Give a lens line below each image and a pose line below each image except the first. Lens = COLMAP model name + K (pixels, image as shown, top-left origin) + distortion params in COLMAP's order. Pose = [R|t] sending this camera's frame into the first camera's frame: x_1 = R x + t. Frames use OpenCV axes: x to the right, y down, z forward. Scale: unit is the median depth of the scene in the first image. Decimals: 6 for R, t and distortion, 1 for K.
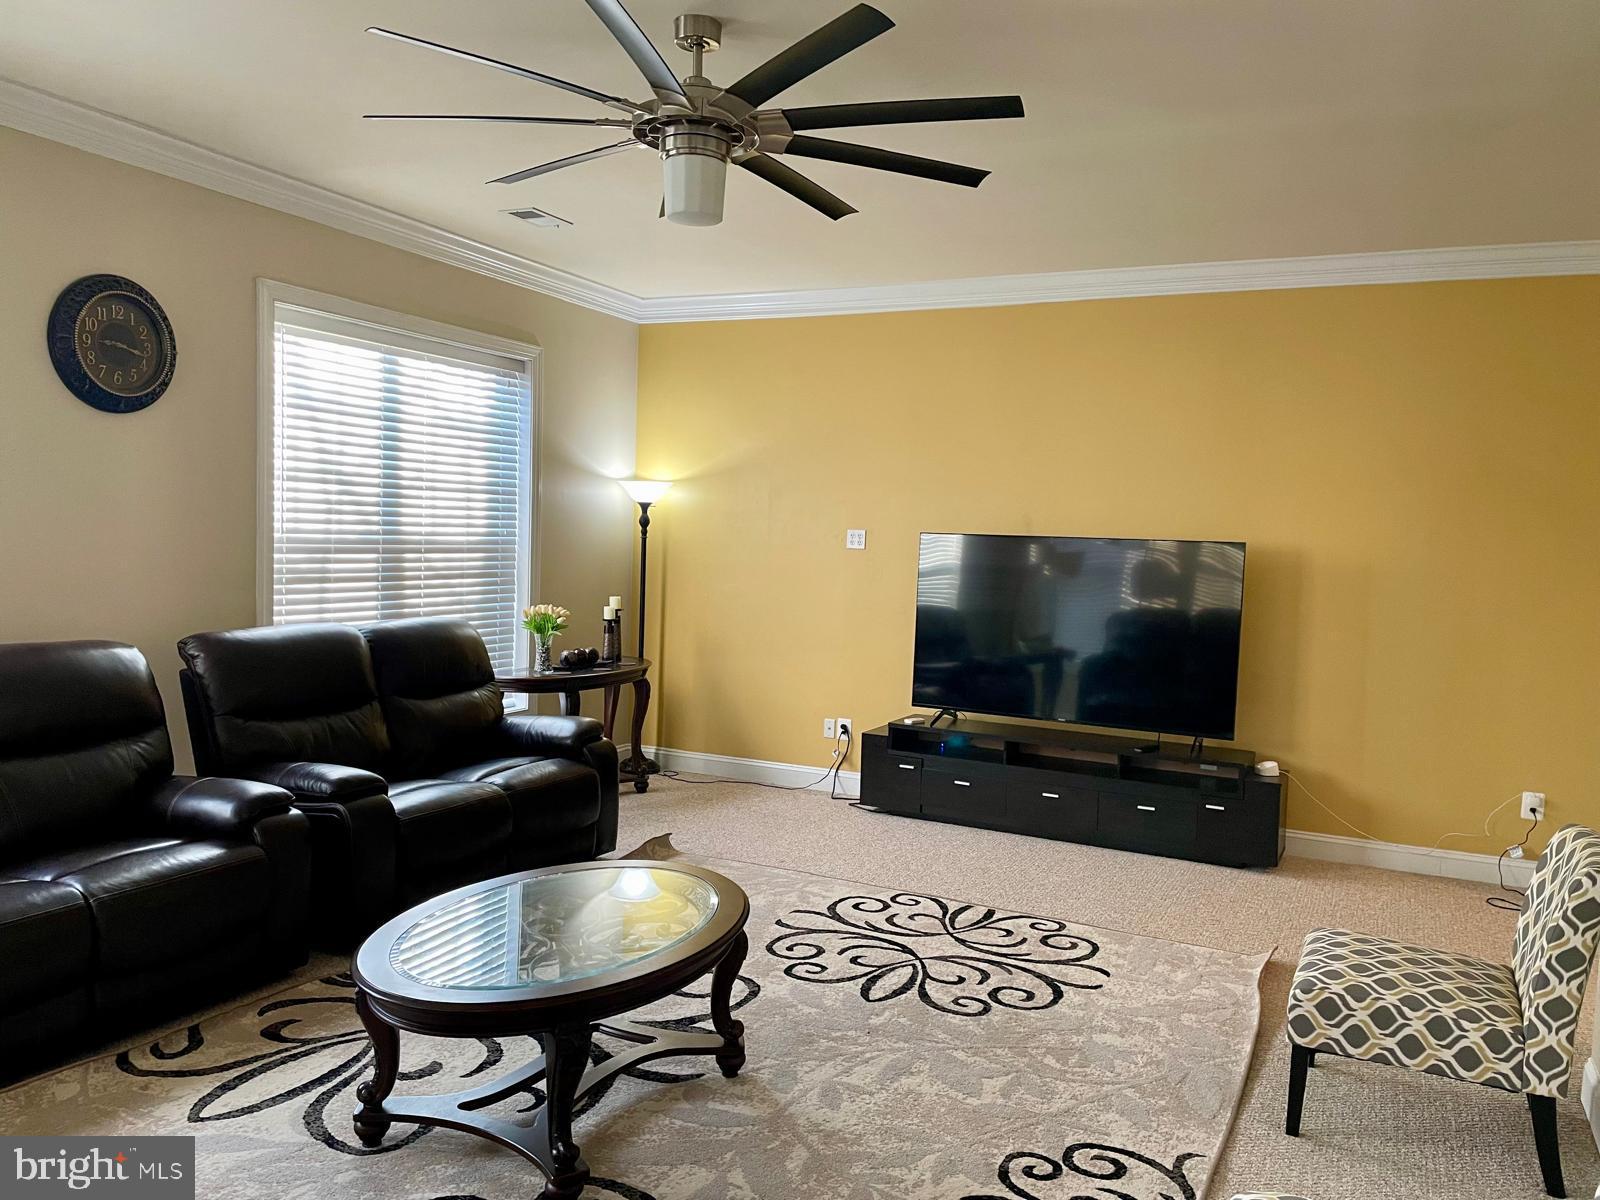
lens RADIAL K [[1209.2, 0, 808.4], [0, 1209.2, 613.1], [0, 0, 1]] dist [0.046204, -0.046778]
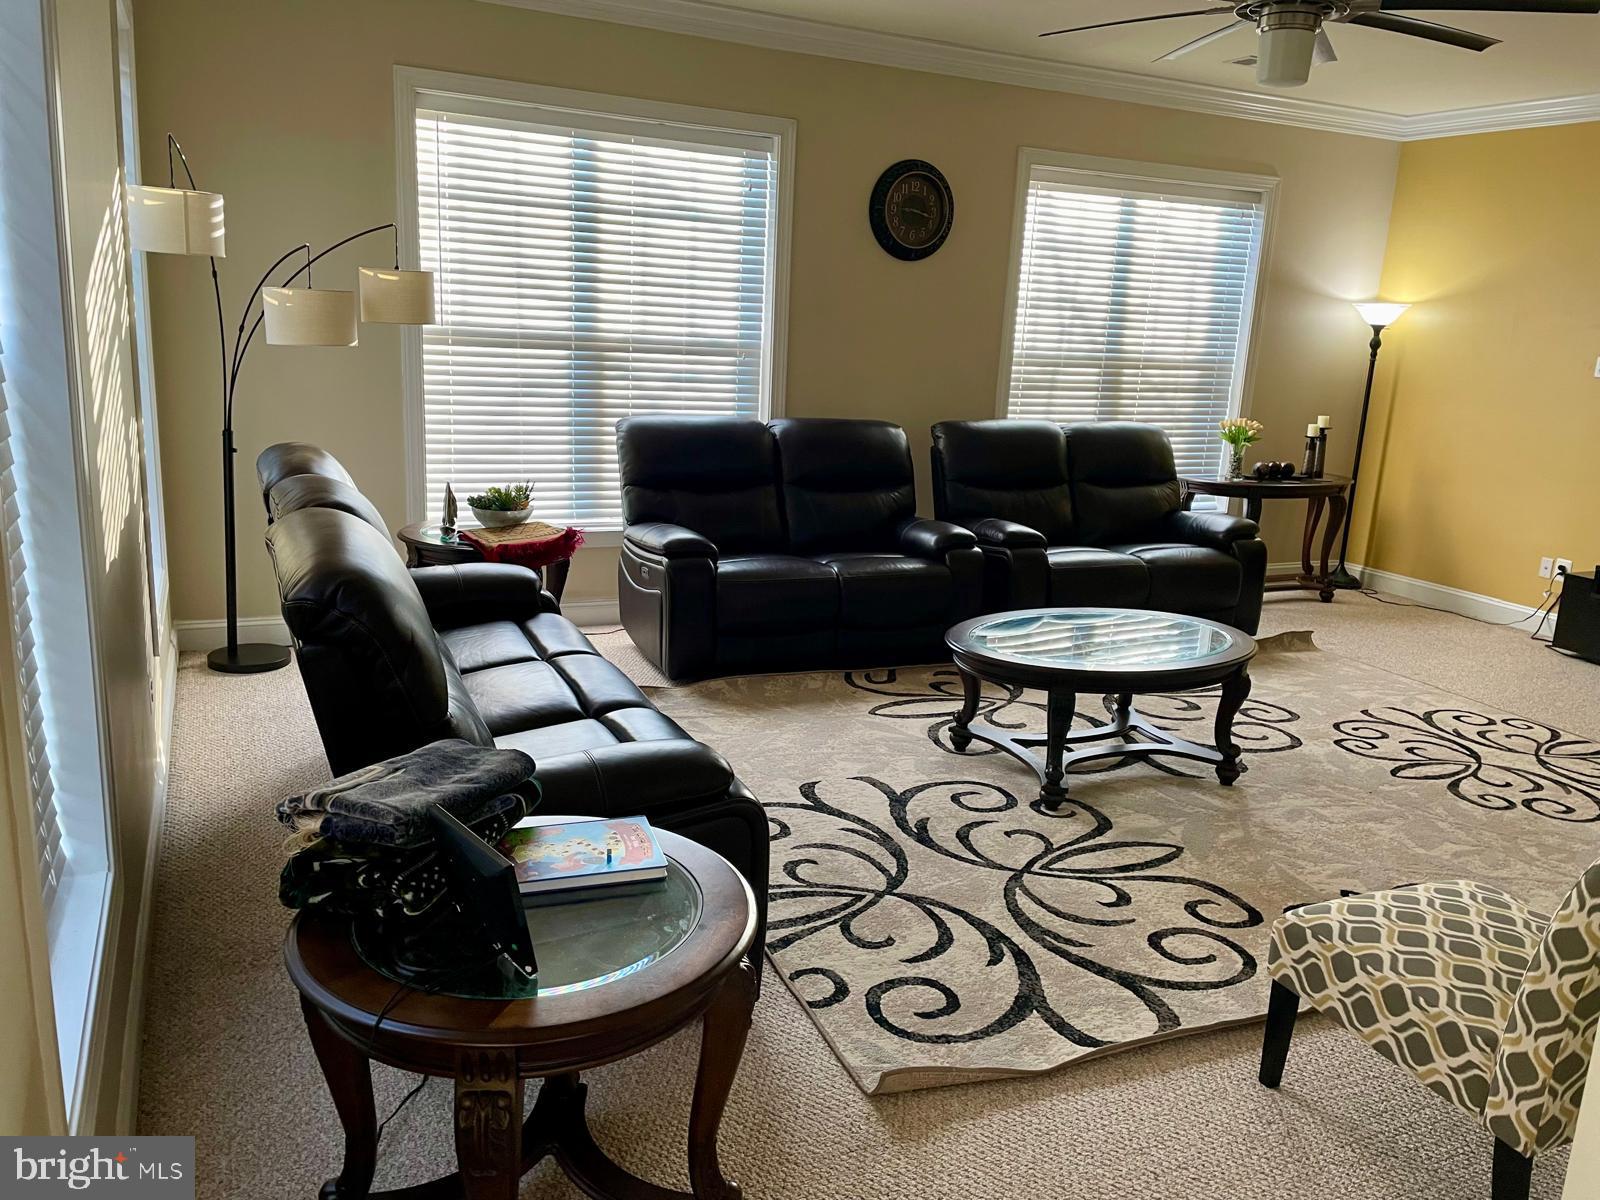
lens RADIAL K [[1209.2, 0, 788.2], [0, 1209.2, 599.1], [0, 0, 1]] dist [0.046204, -0.046778]
pose [[0.763022, 0.149157, -0.628928, 0.252363], [-0.064457, 0.985719, 0.155574, 0.012250], [0.643151, -0.078168, 0.761739, -0.181256]]
